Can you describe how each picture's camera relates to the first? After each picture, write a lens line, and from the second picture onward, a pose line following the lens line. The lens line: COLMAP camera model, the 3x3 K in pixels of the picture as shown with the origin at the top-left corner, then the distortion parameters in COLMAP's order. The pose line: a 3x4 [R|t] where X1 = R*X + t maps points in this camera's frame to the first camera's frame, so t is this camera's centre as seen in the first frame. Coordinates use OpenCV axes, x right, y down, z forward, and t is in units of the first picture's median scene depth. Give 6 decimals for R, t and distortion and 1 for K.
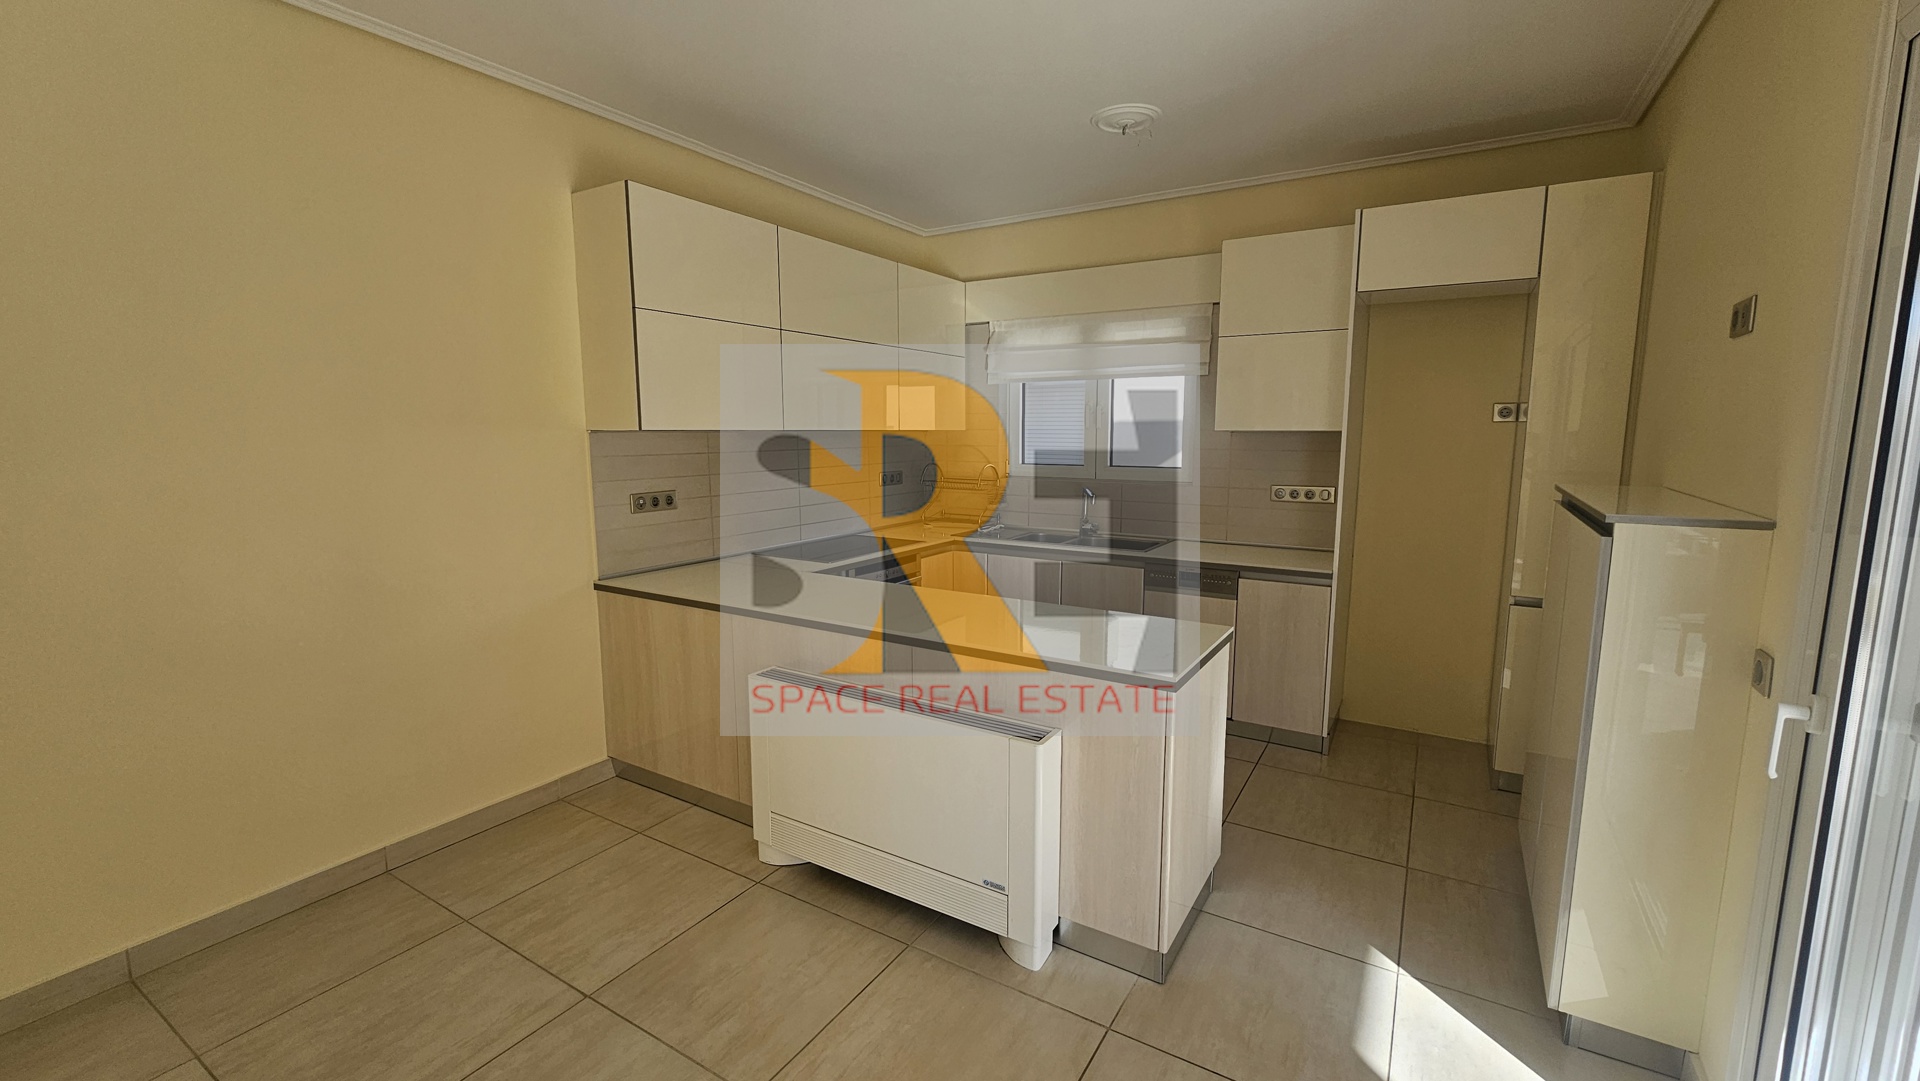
lens RADIAL K [[788.0, 0, 967.1], [0, 788.0, 537.0], [0, 0, 1]] dist [0.001636, 0.000135]
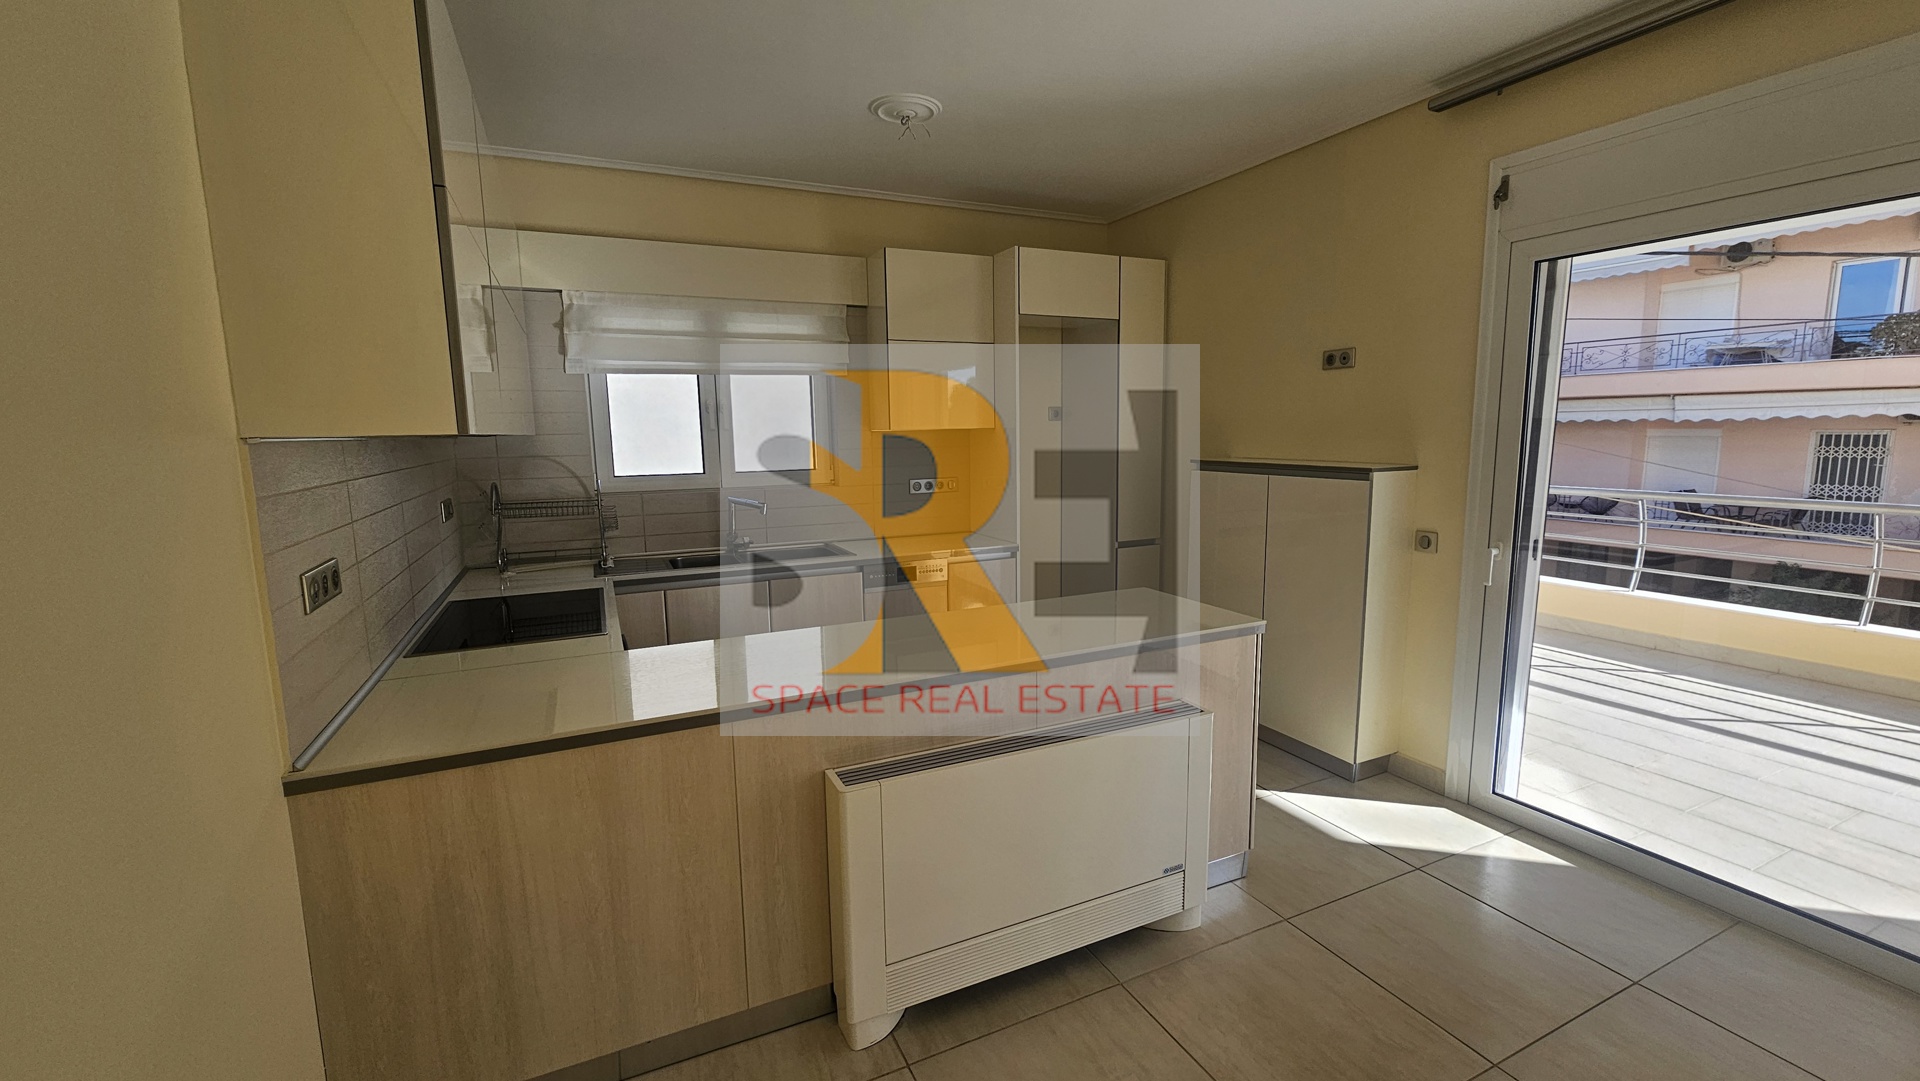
lens RADIAL K [[788.0, 0, 968.9], [0, 788.0, 537.1], [0, 0, 1]] dist [0.001636, 0.000135]
pose [[0.542096, -0.123995, 0.831118, -0.481002], [0.131937, 0.989346, 0.061545, -0.042792], [-0.829894, 0.076291, 0.552680, 0.331291]]
